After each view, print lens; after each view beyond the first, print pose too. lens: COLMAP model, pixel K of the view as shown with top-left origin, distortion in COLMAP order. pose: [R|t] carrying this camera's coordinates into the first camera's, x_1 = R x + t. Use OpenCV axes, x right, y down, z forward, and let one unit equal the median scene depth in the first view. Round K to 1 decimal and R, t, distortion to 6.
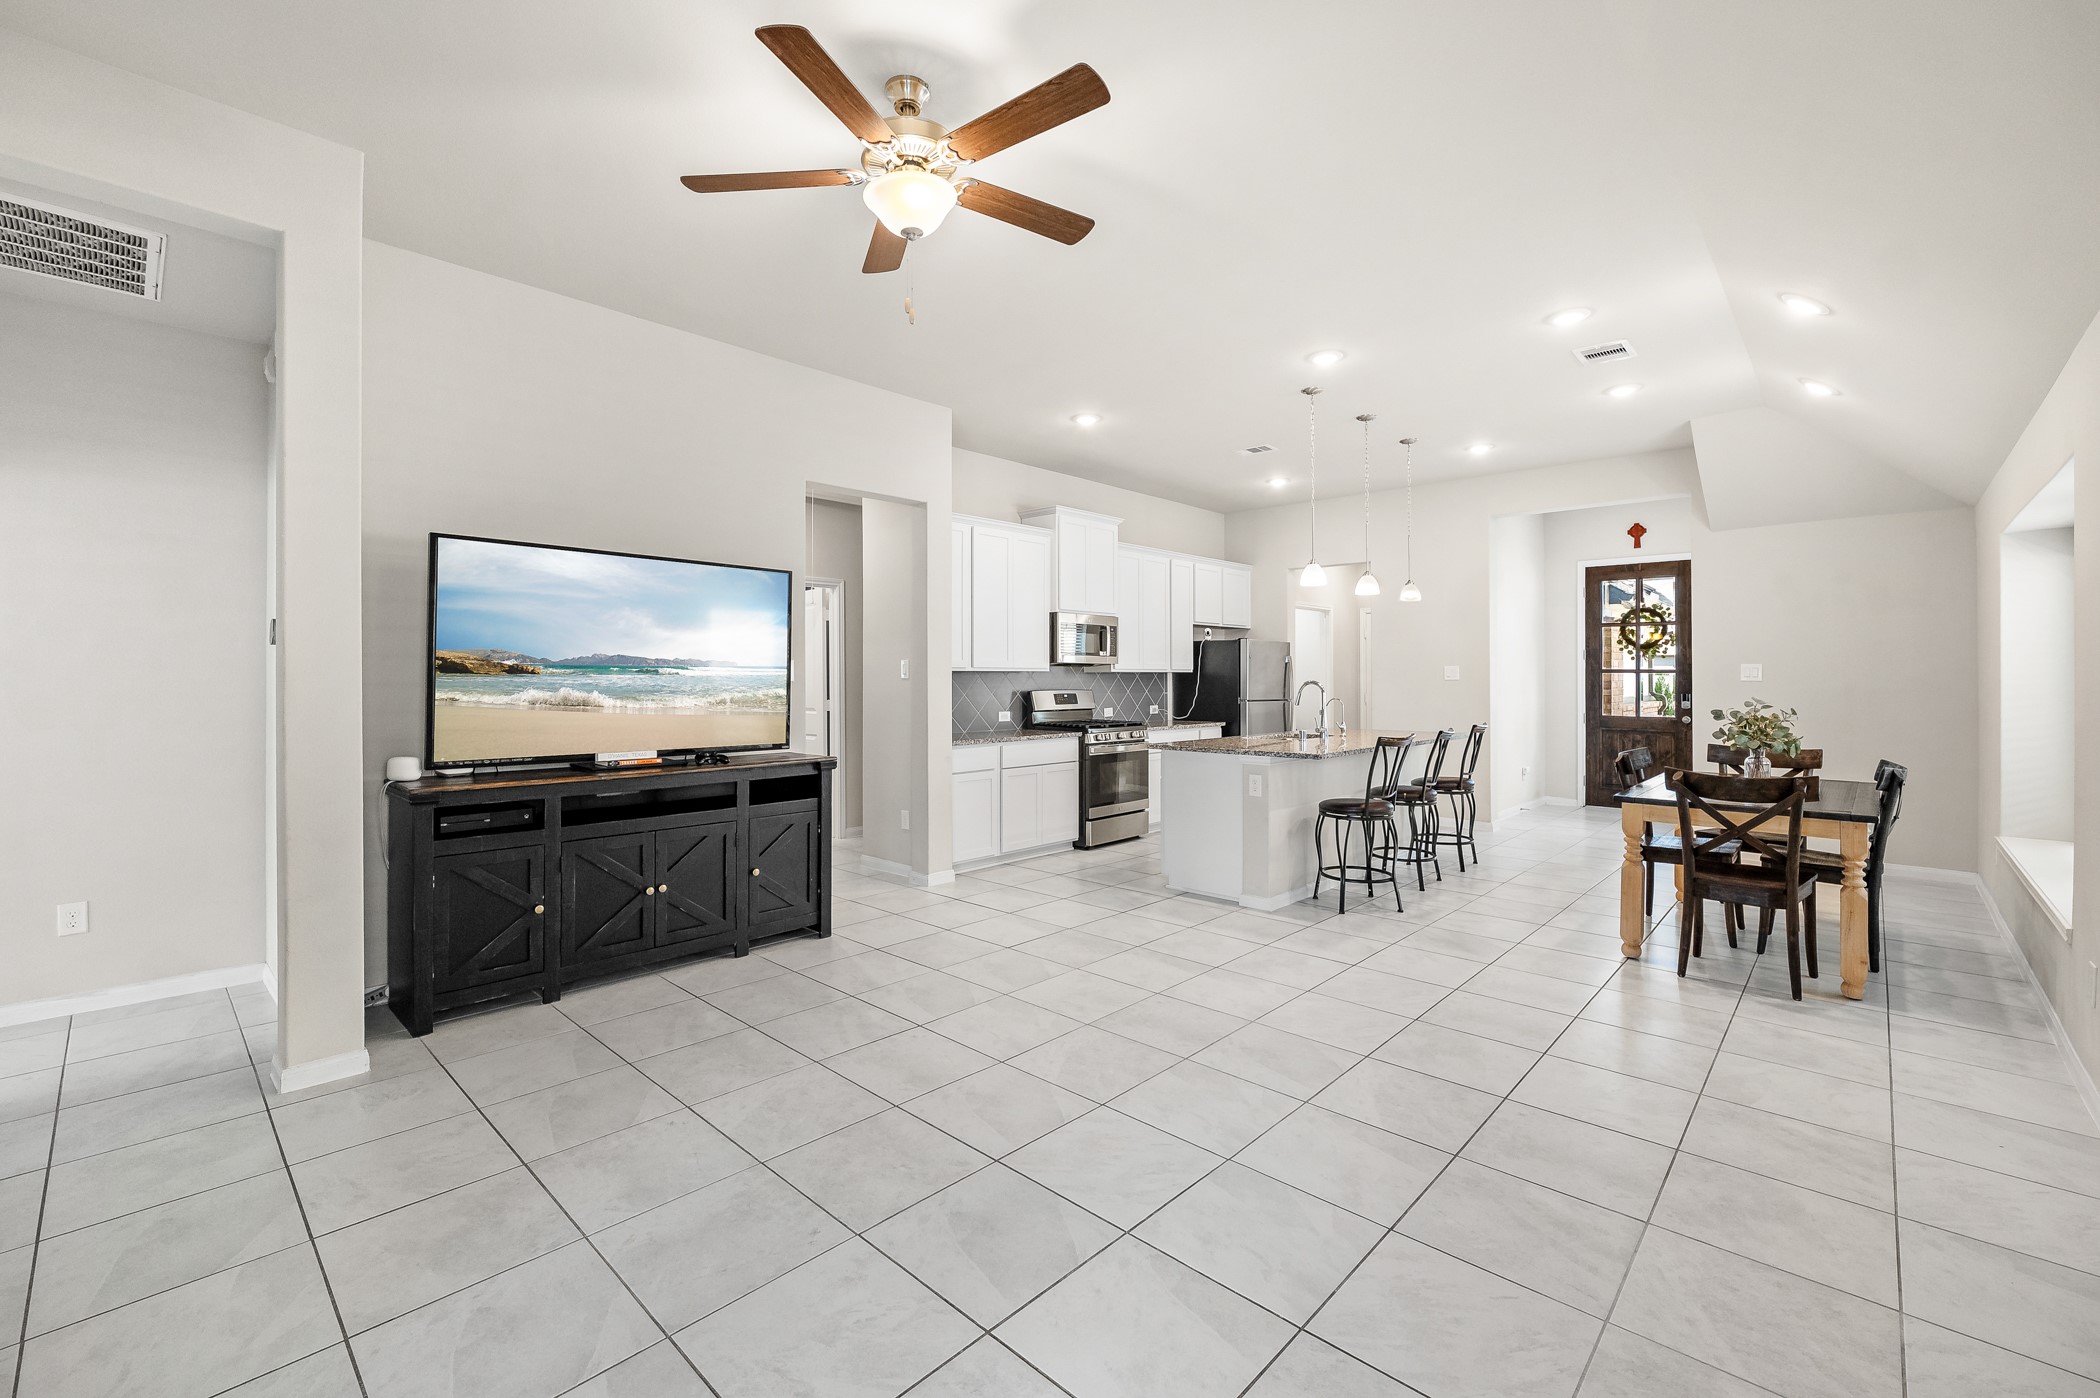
lens RADIAL K [[890.8, 0, 1030.2], [0, 890.8, 663.5], [0, 0, 1]] dist [-0.013023, -0.000436]
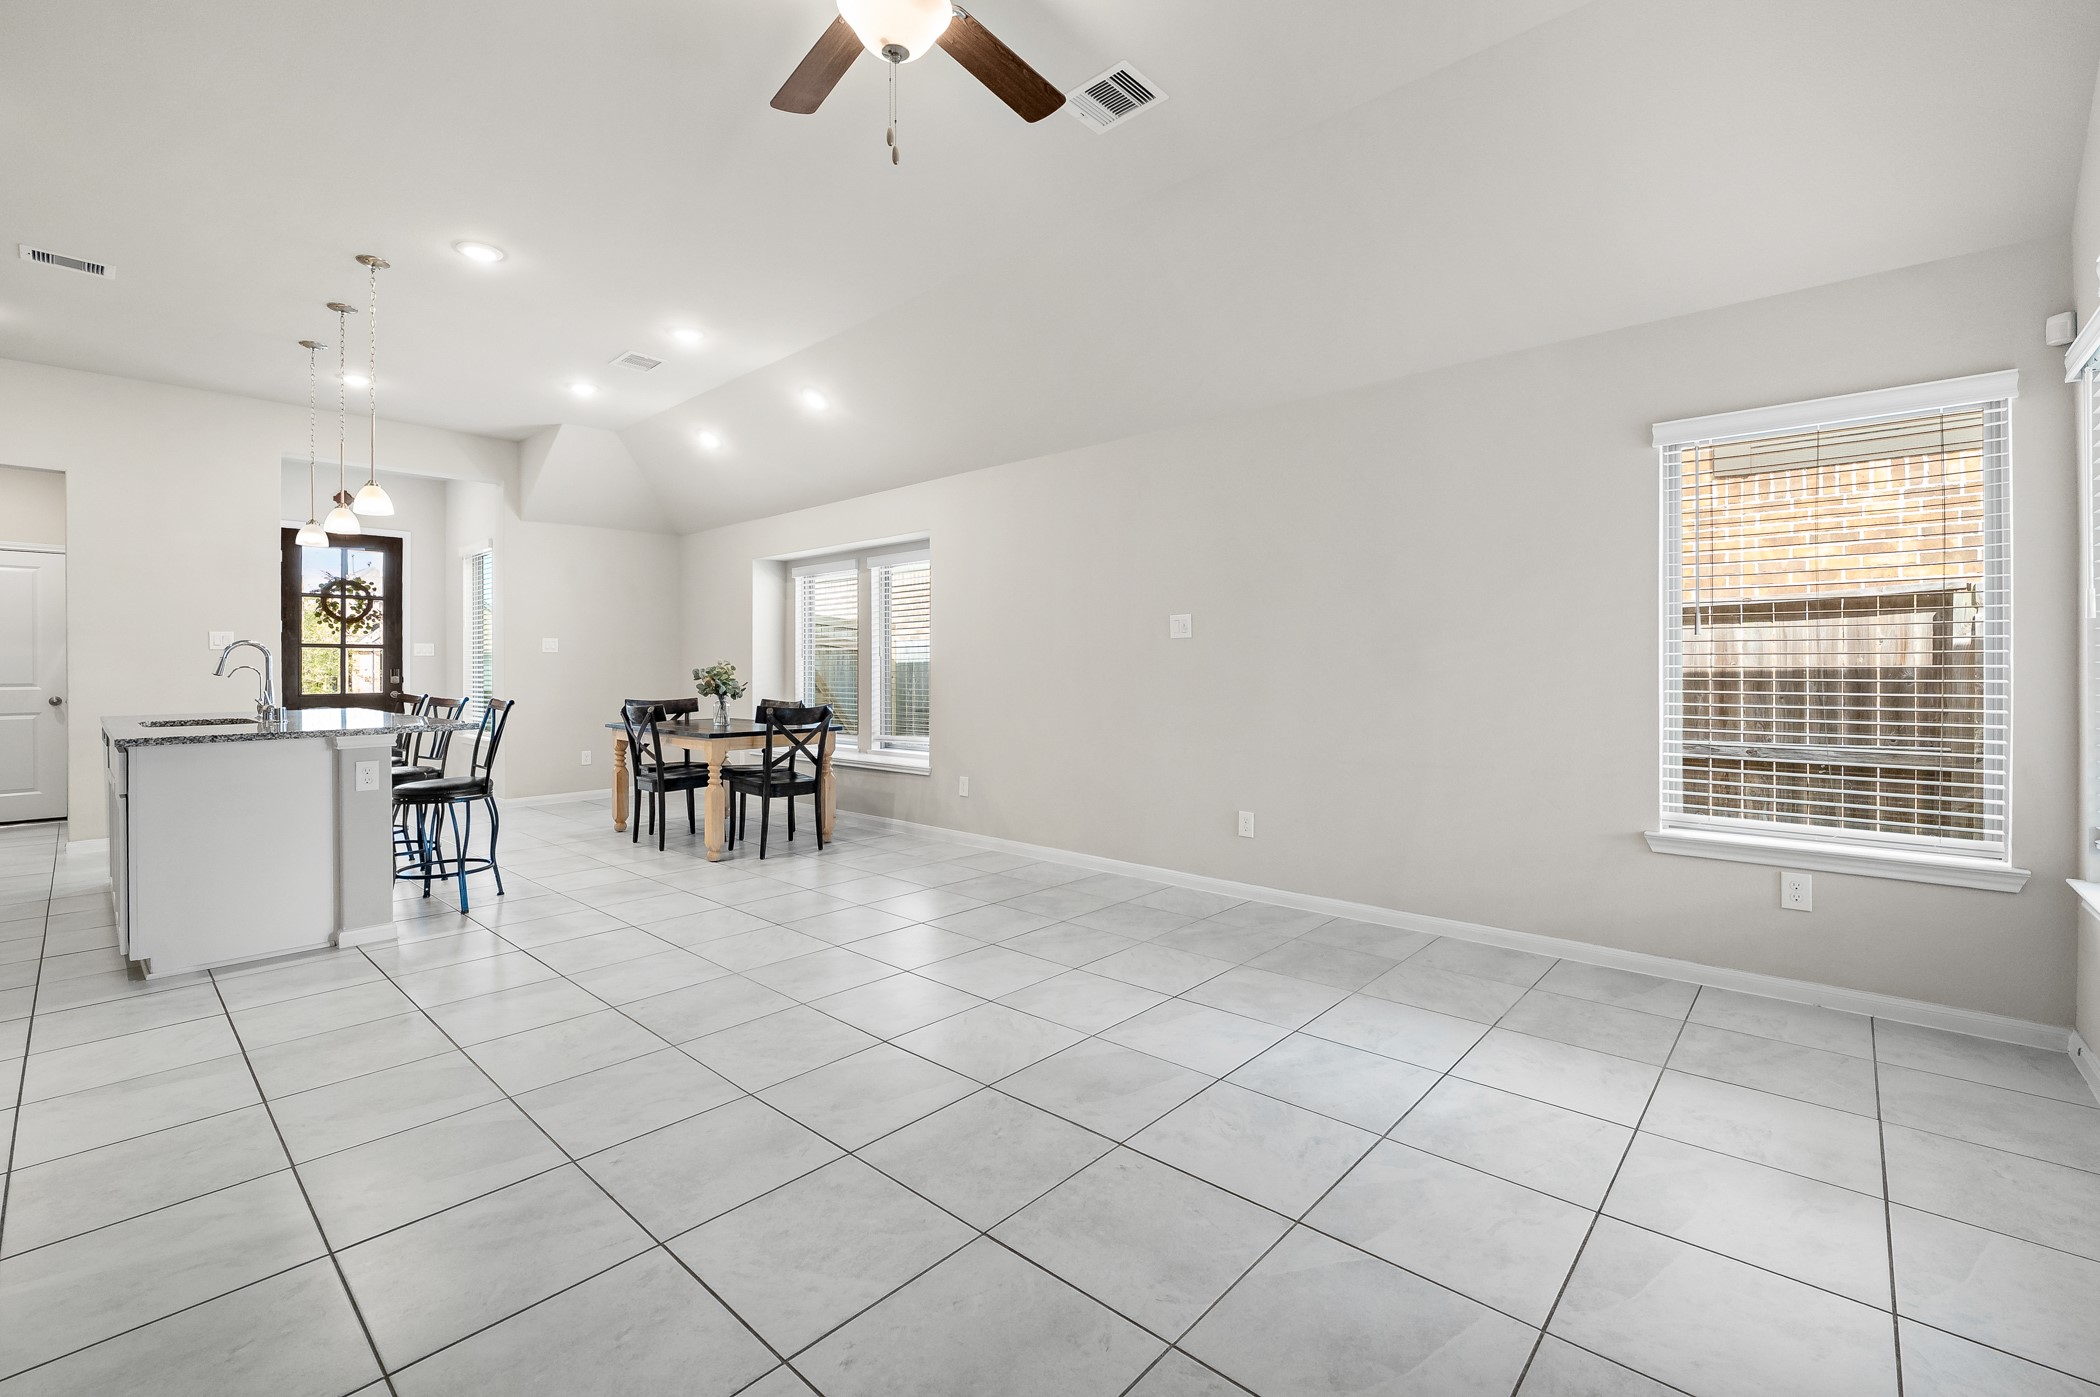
lens RADIAL K [[890.8, 0, 1054.3], [0, 890.8, 661.3], [0, 0, 1]] dist [-0.013023, -0.000436]
pose [[-0.038780, 0.006390, 0.999227, -0.573578], [-0.009520, 0.999932, -0.006764, 0.047616], [-0.999202, -0.009775, -0.038717, 0.531428]]
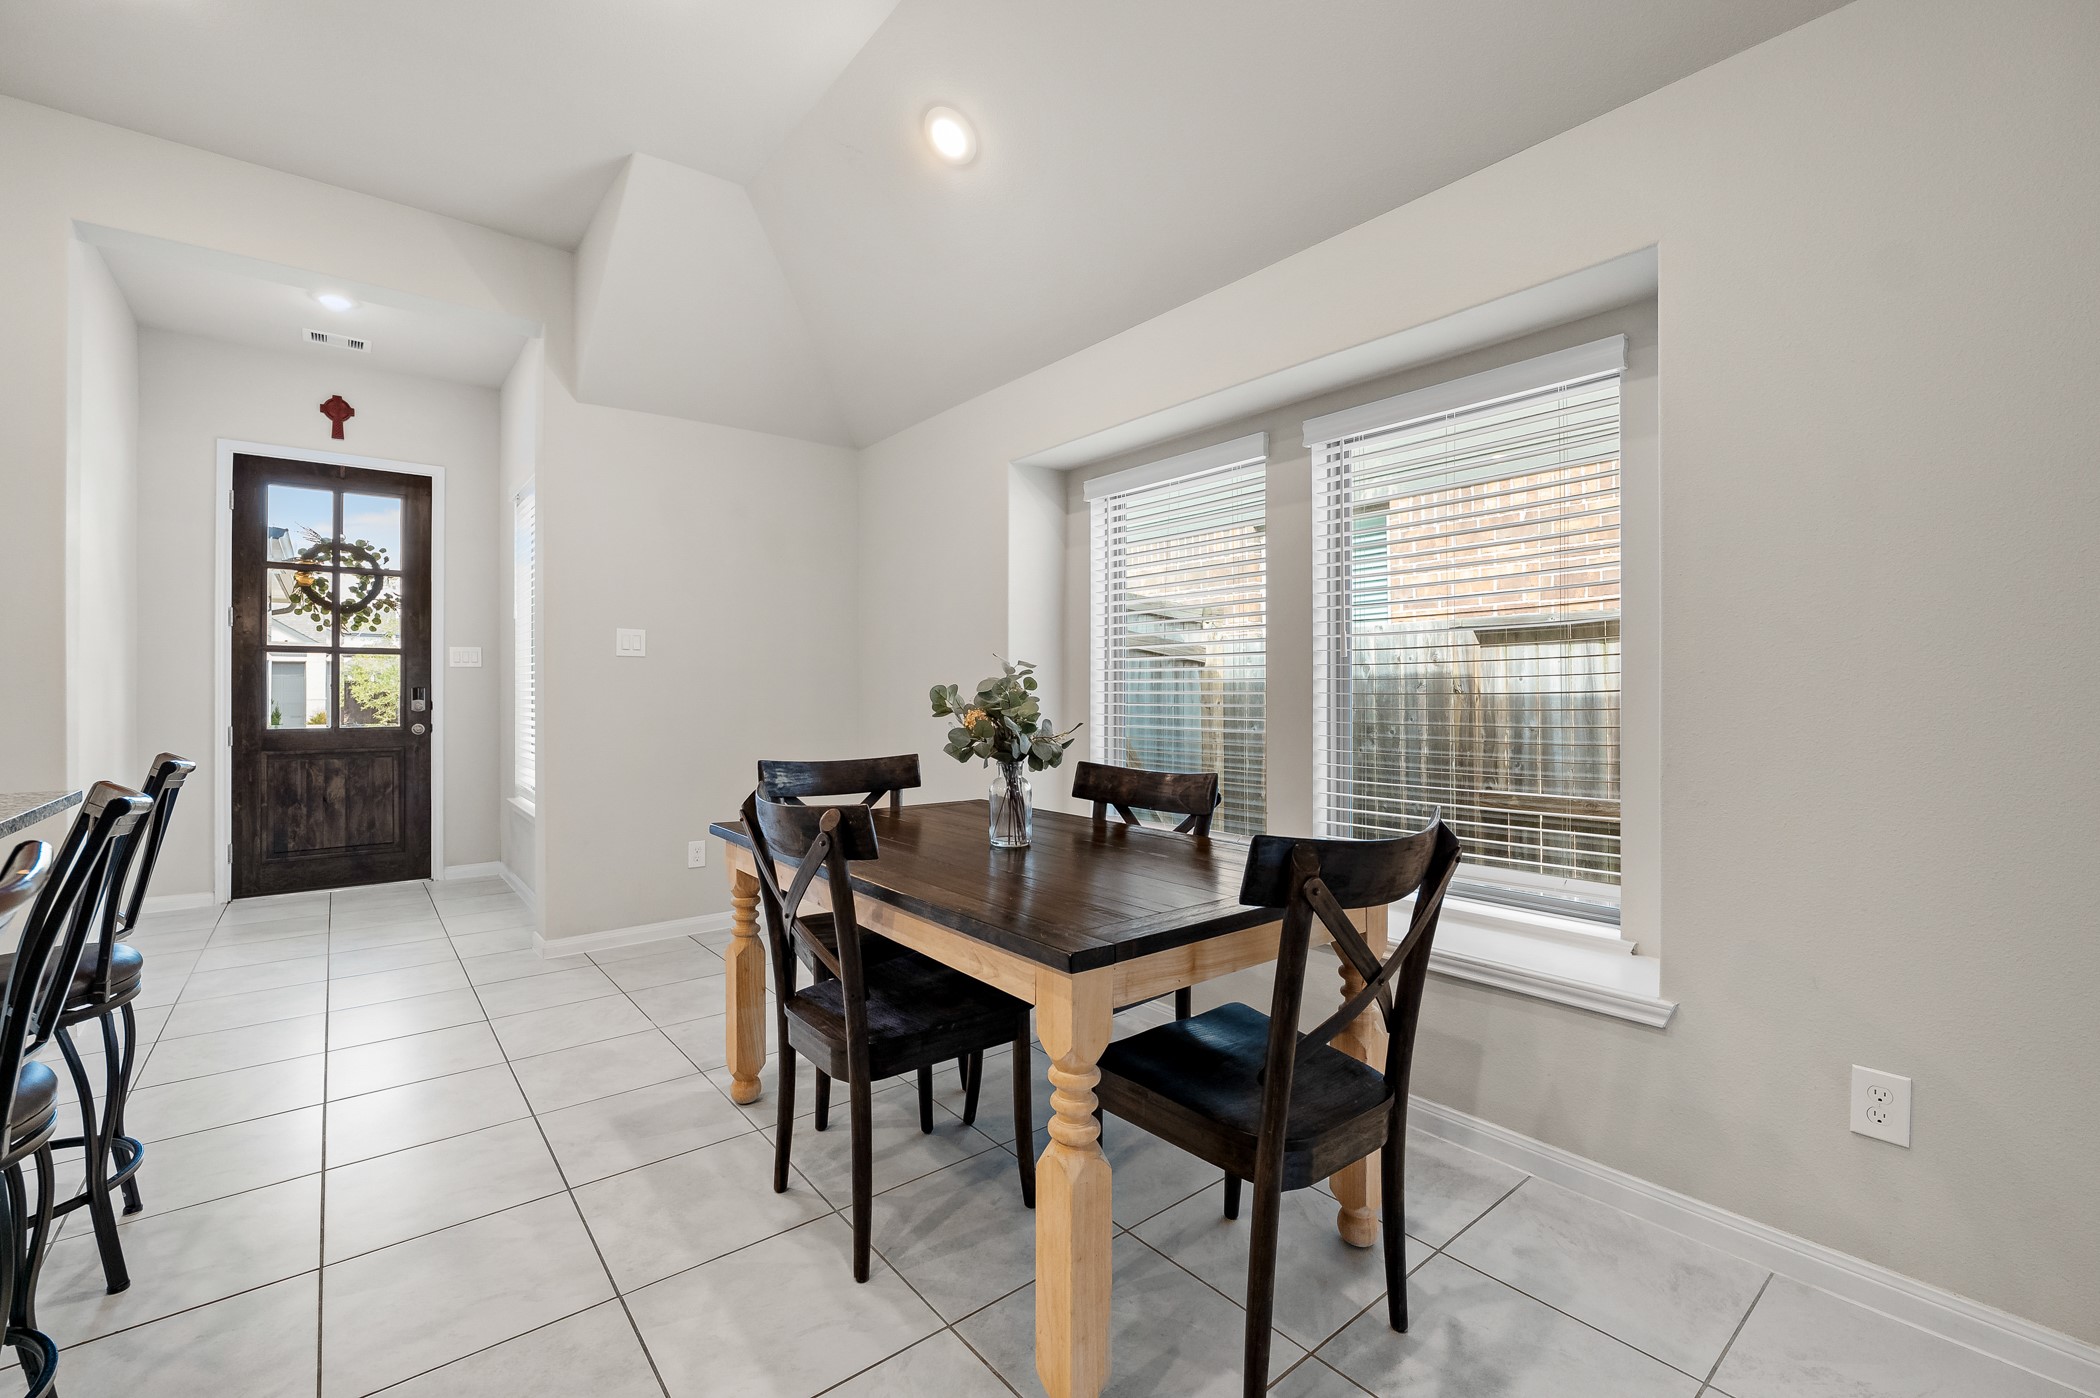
lens RADIAL K [[890.8, 0, 1026.1], [0, 890.8, 696.7], [0, 0, 1]] dist [-0.013023, -0.000436]
pose [[0.139306, -0.008008, 0.990217, 0.338897], [-0.010803, 0.999896, 0.009606, 0.056061], [-0.990191, -0.012036, 0.139204, 0.915023]]
